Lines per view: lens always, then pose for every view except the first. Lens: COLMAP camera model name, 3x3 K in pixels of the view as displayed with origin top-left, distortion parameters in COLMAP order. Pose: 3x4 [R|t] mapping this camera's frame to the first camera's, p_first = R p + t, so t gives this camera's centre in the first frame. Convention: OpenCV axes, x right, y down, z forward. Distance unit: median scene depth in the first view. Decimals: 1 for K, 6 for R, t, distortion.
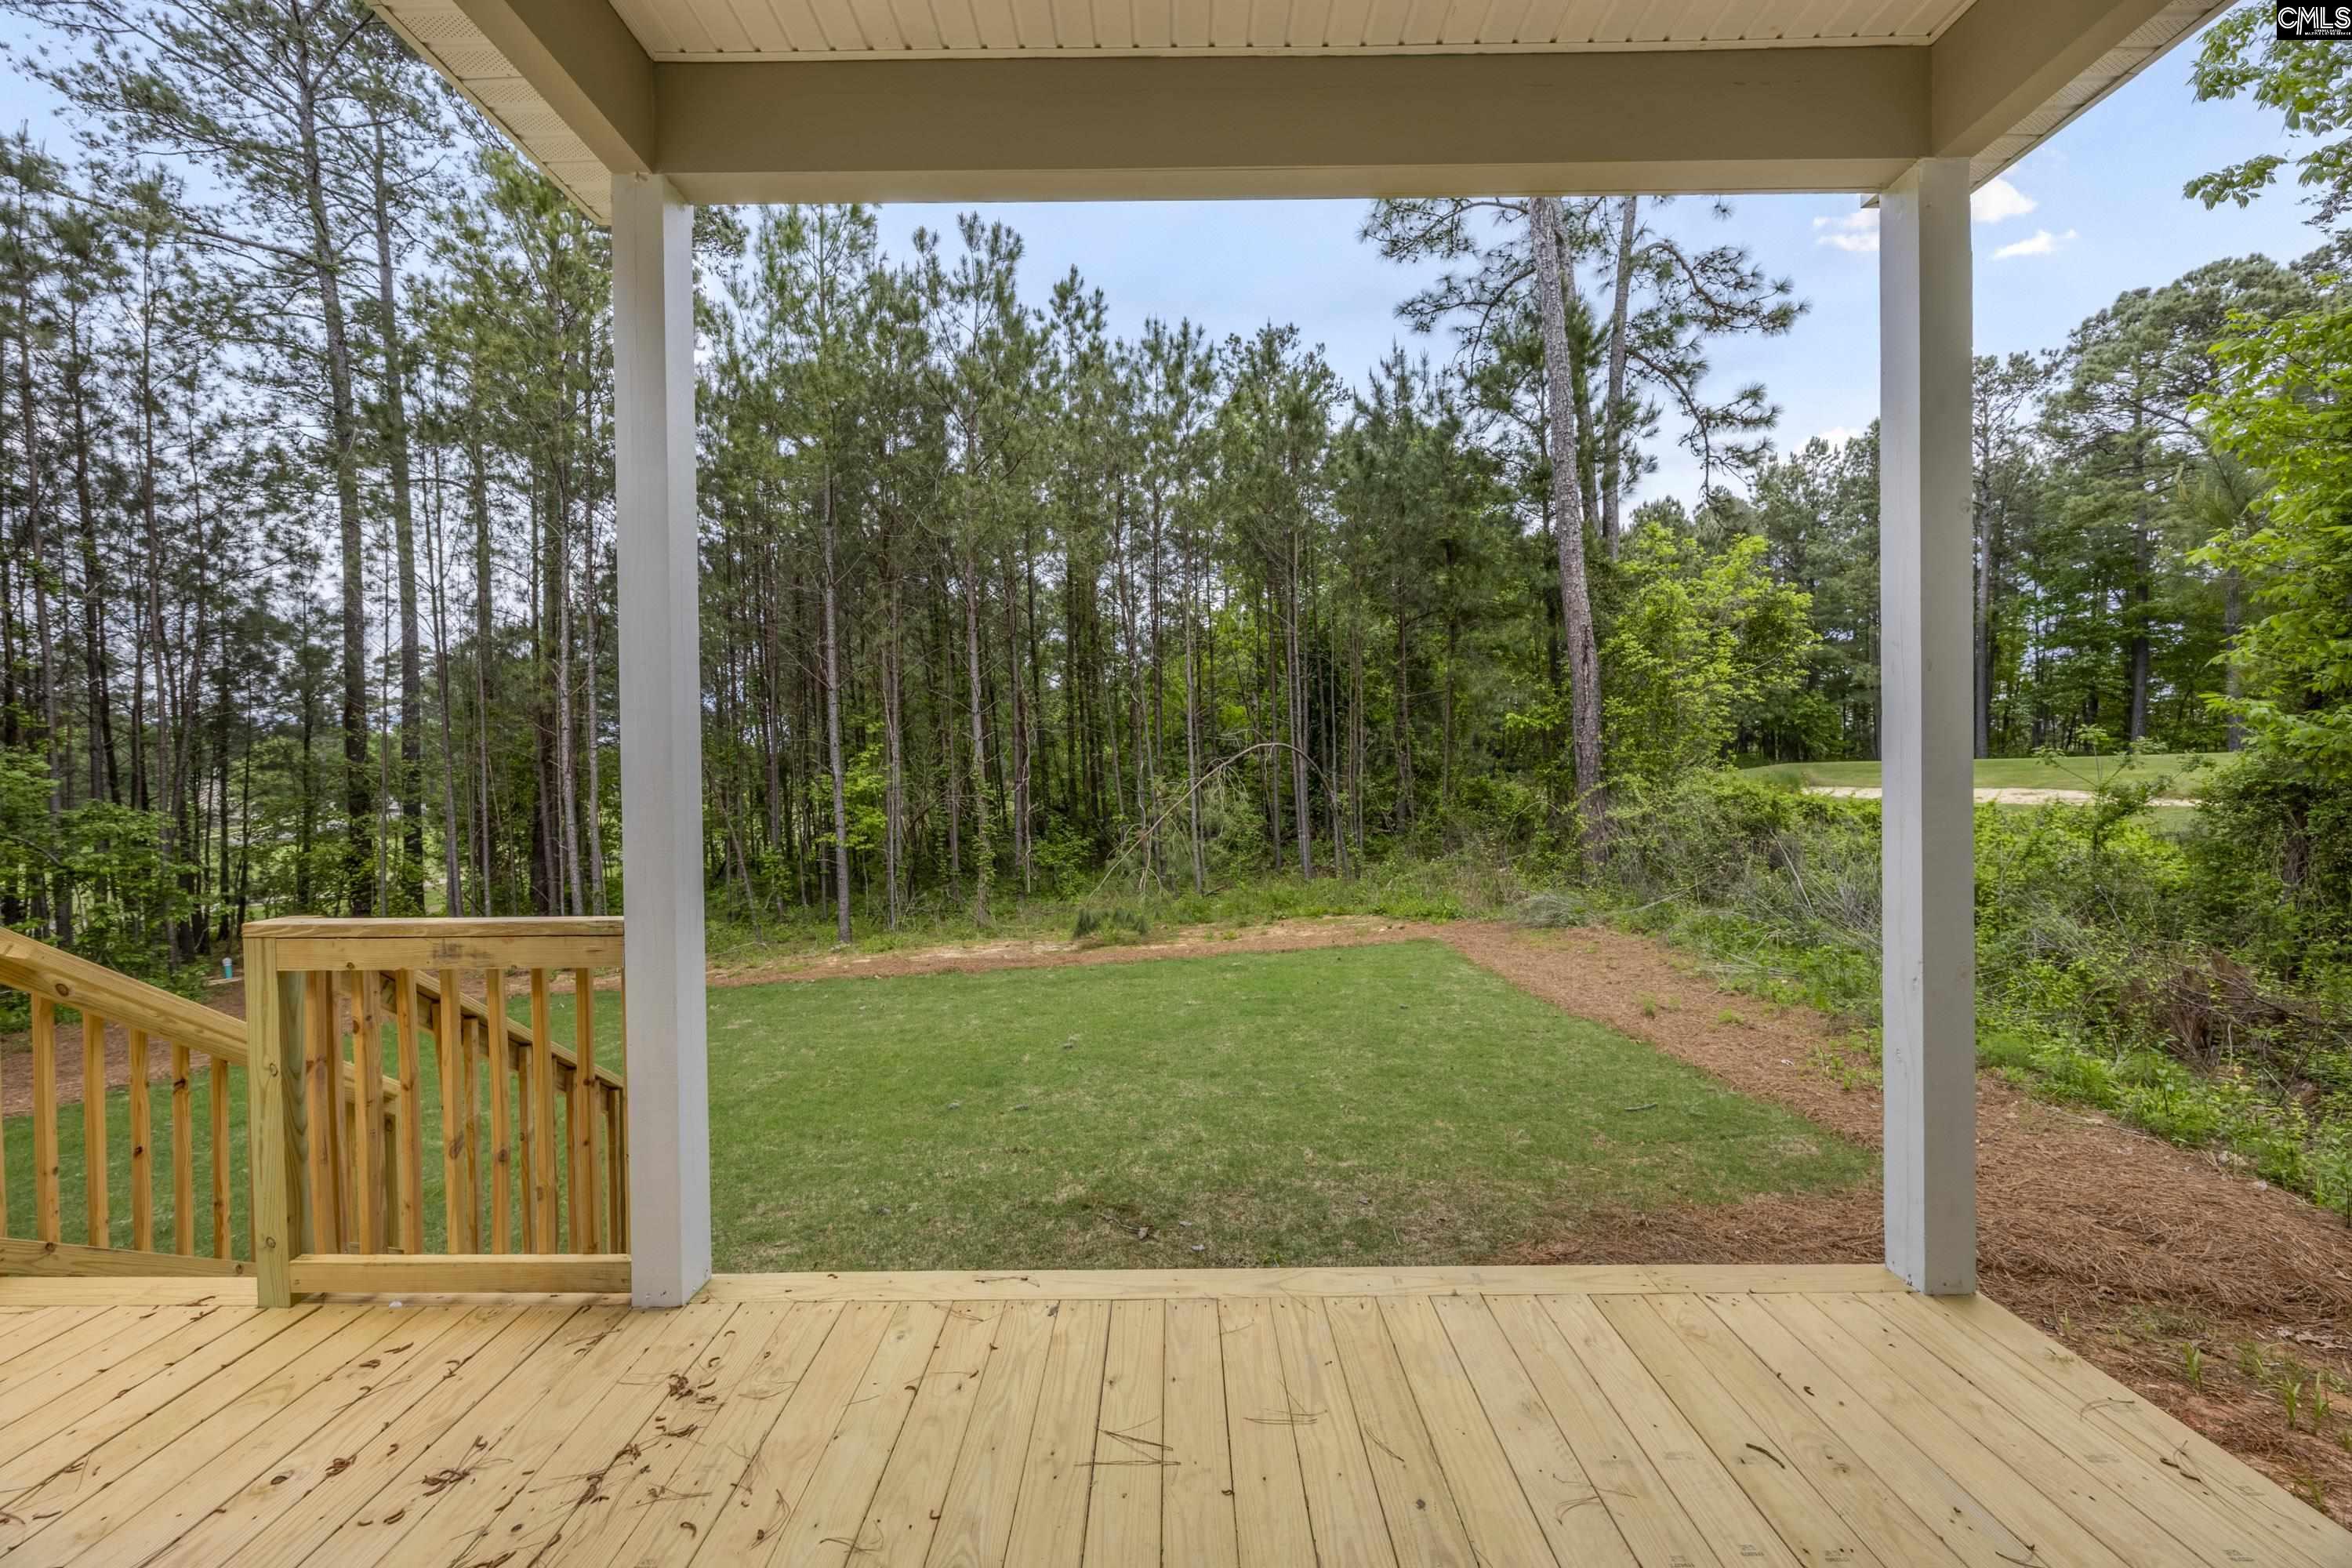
lens RADIAL K [[905.9, 0, 1172.6], [0, 905.9, 784.8], [0, 0, 1]] dist [-0.001457, -0.000057]
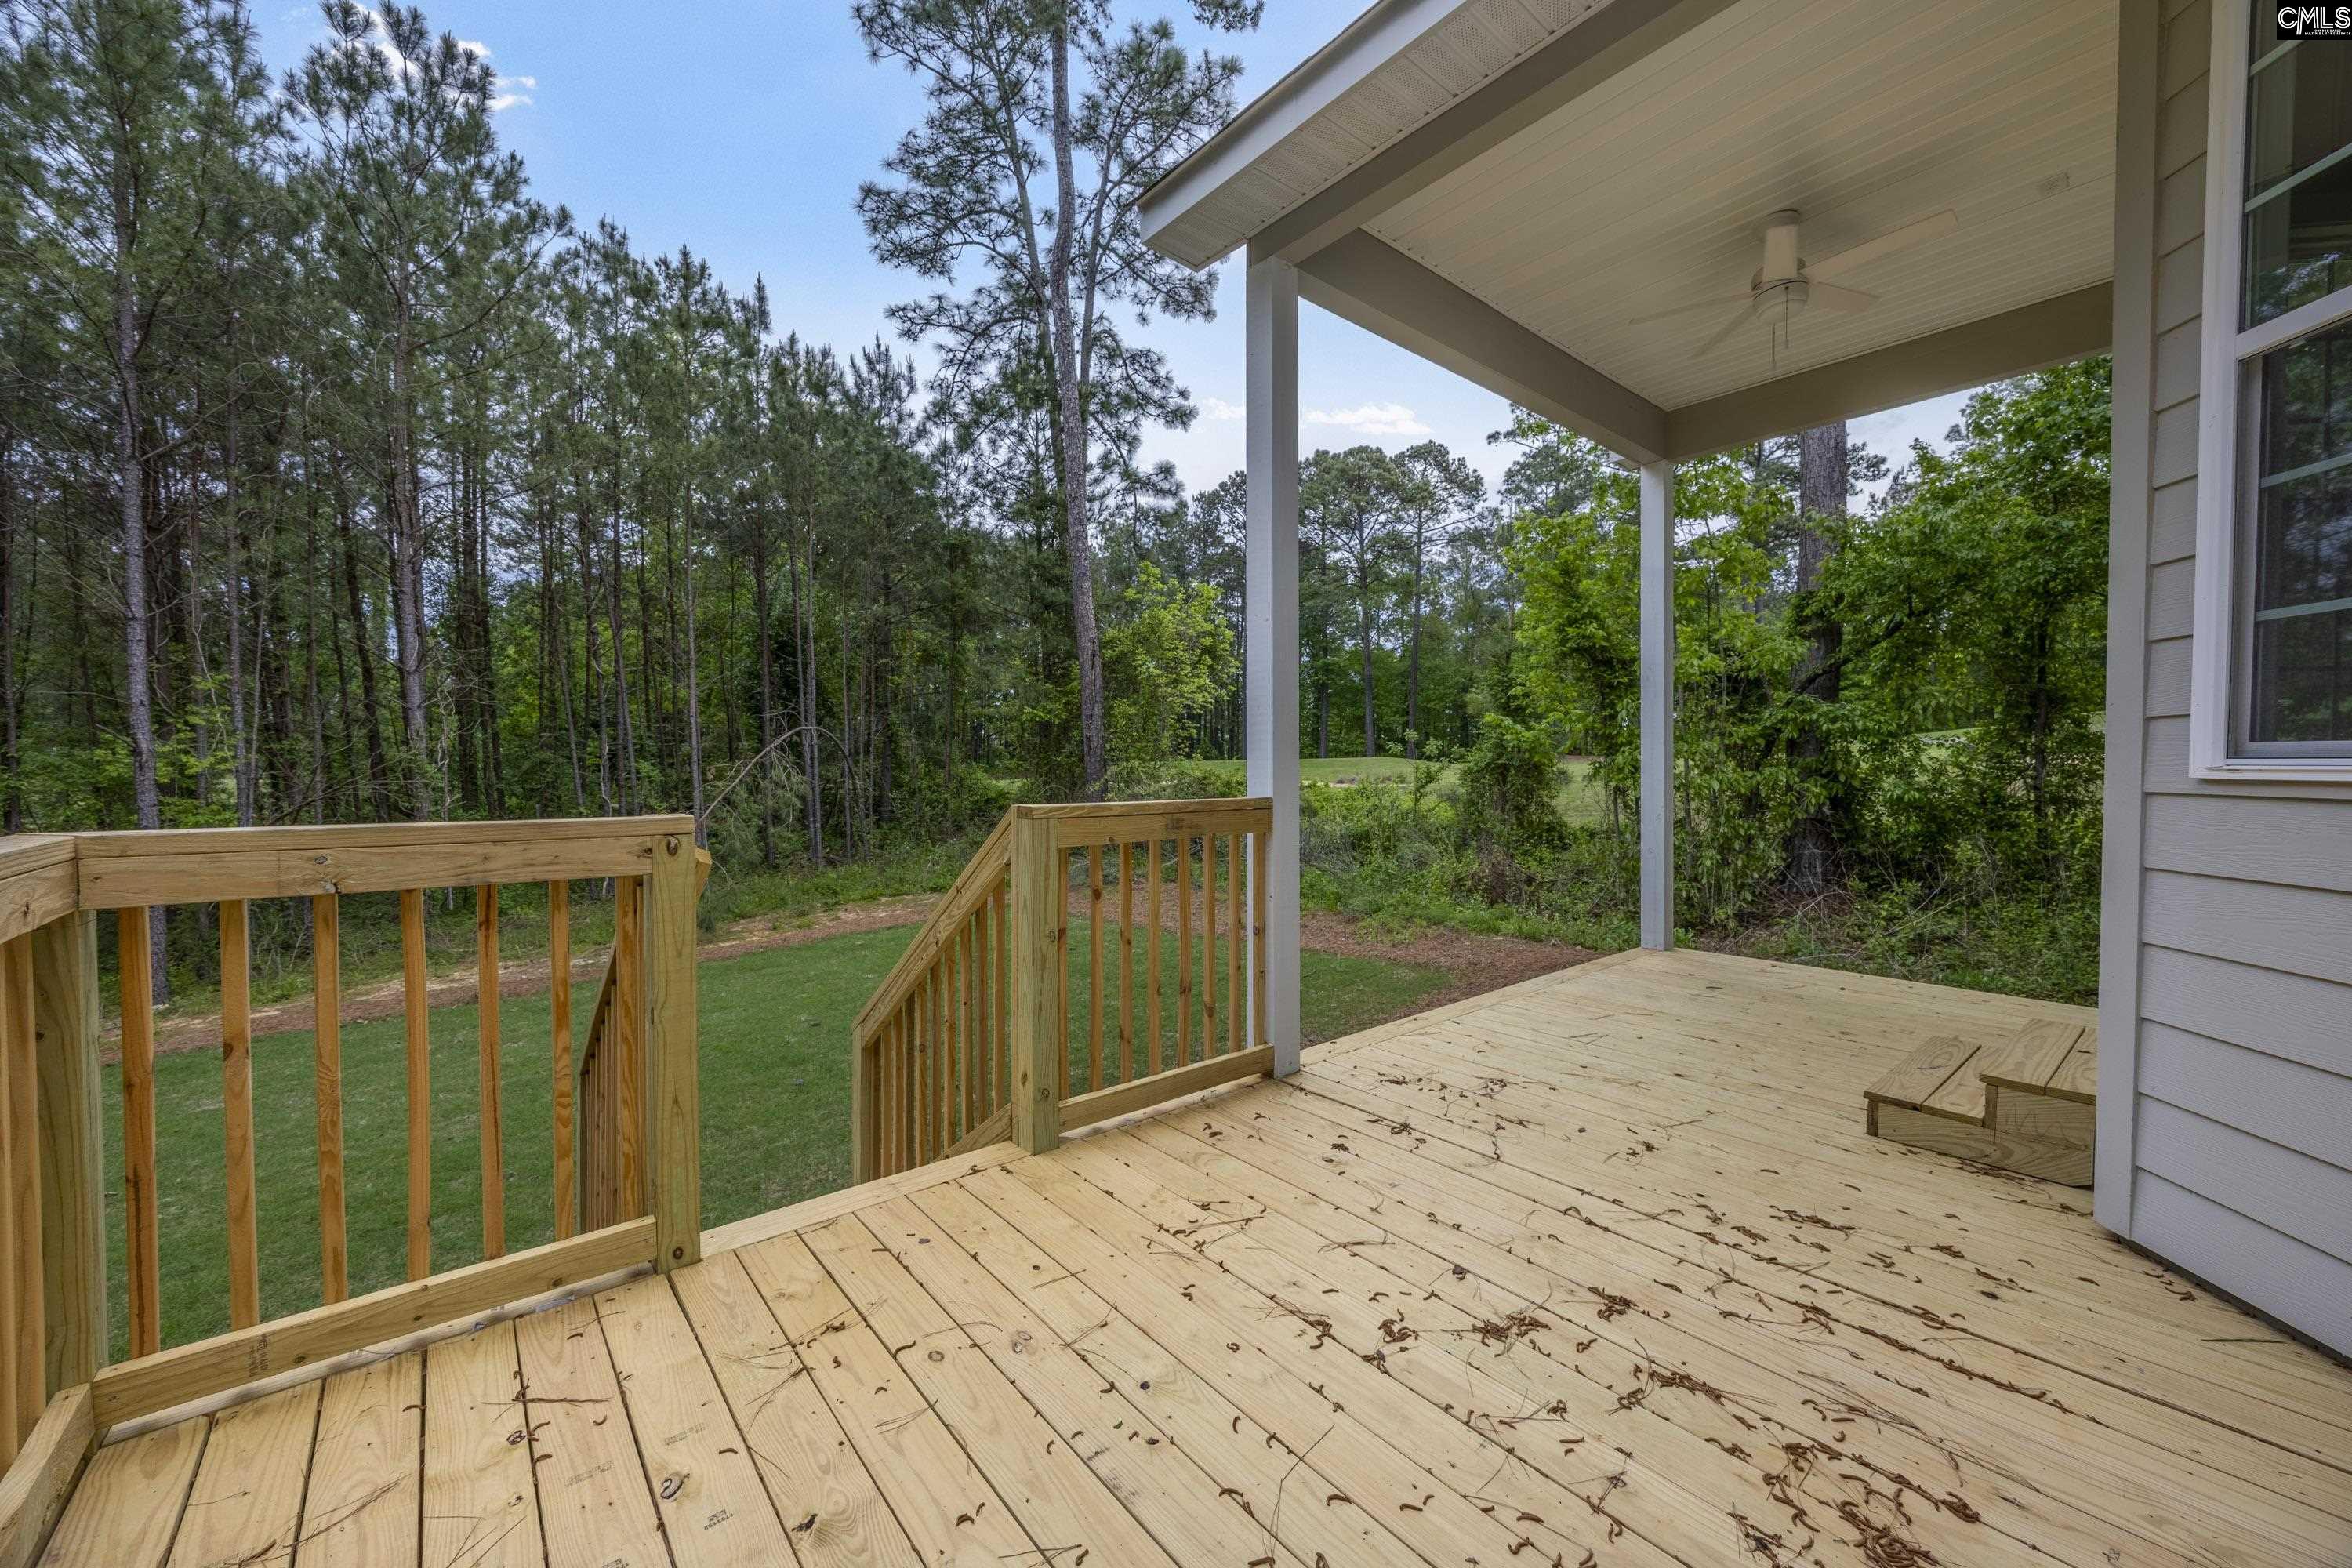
lens RADIAL K [[905.9, 0, 1190.0], [0, 905.9, 784.4], [0, 0, 1]] dist [-0.001457, -0.000057]
pose [[0.755727, -0.005030, 0.654868, -0.226505], [0.005857, 0.999982, 0.000922, 0.018023], [-0.654861, 0.003139, 0.755743, 0.005601]]
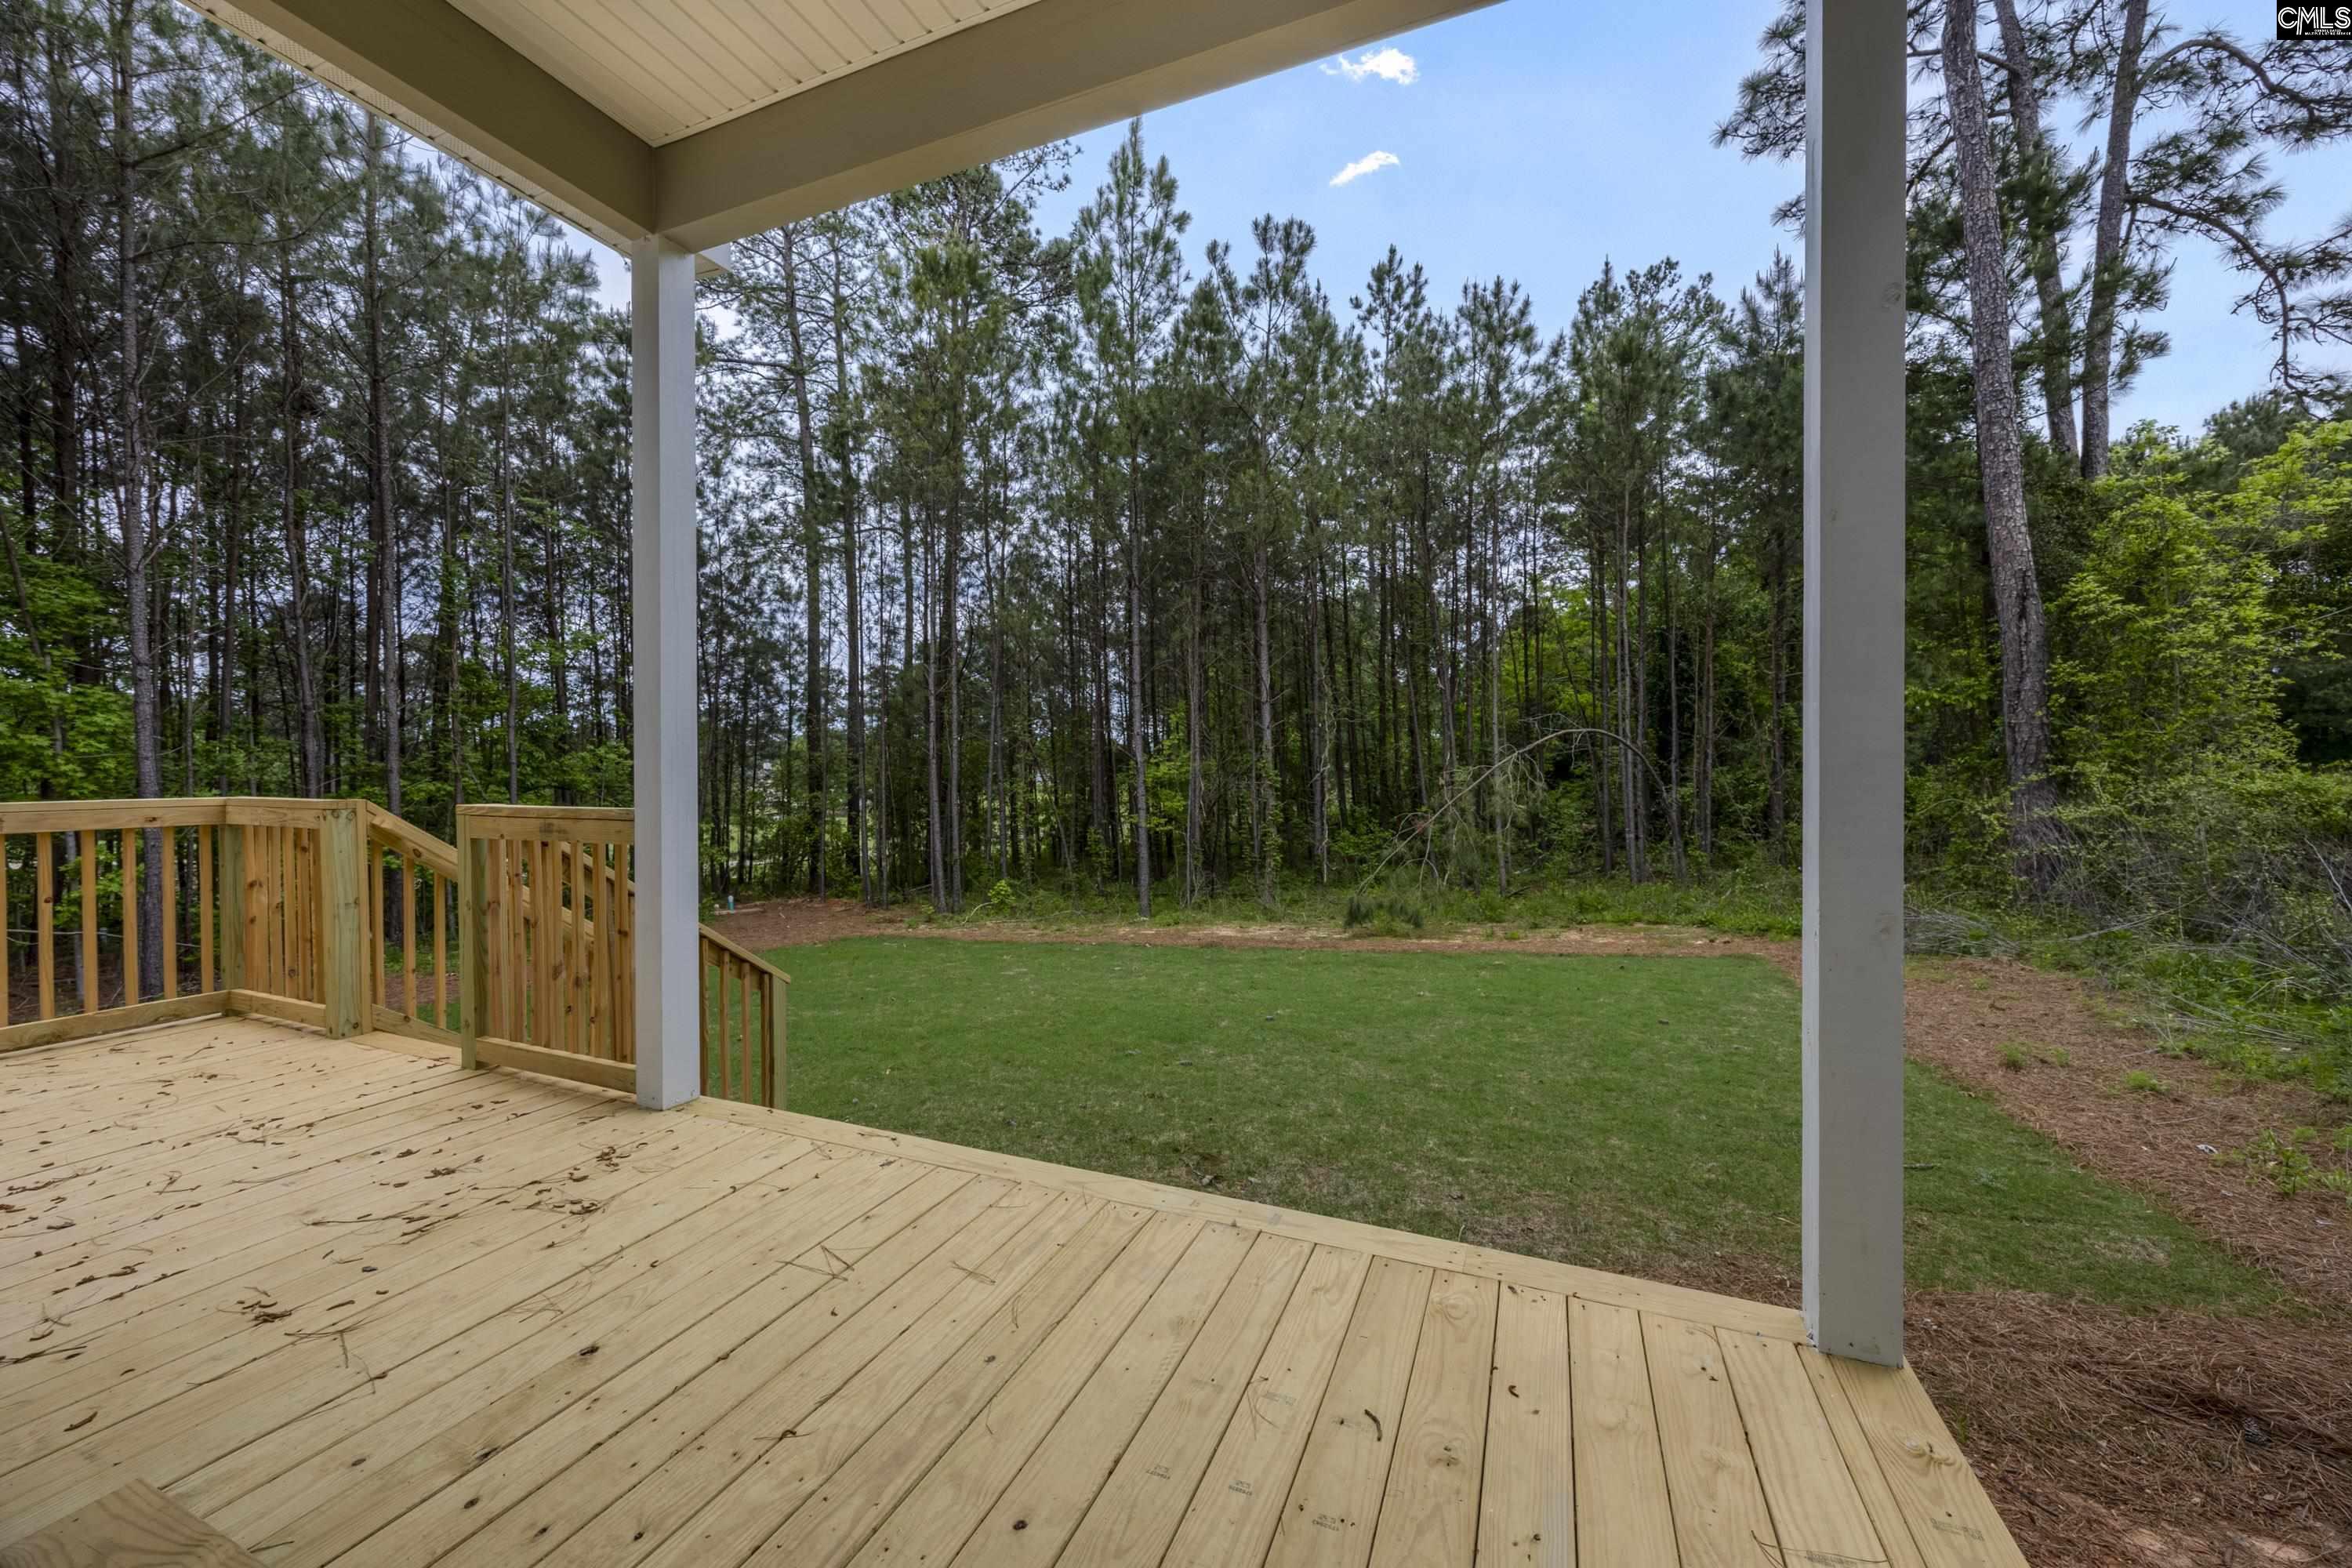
lens RADIAL K [[905.9, 0, 1167.7], [0, 905.9, 783.5], [0, 0, 1]] dist [-0.001457, -0.000057]
pose [[0.920225, 0.014475, -0.391121, 0.087193], [-0.015136, 0.999884, 0.001392, 0.014000], [0.391096, 0.004639, 0.920338, 0.013357]]
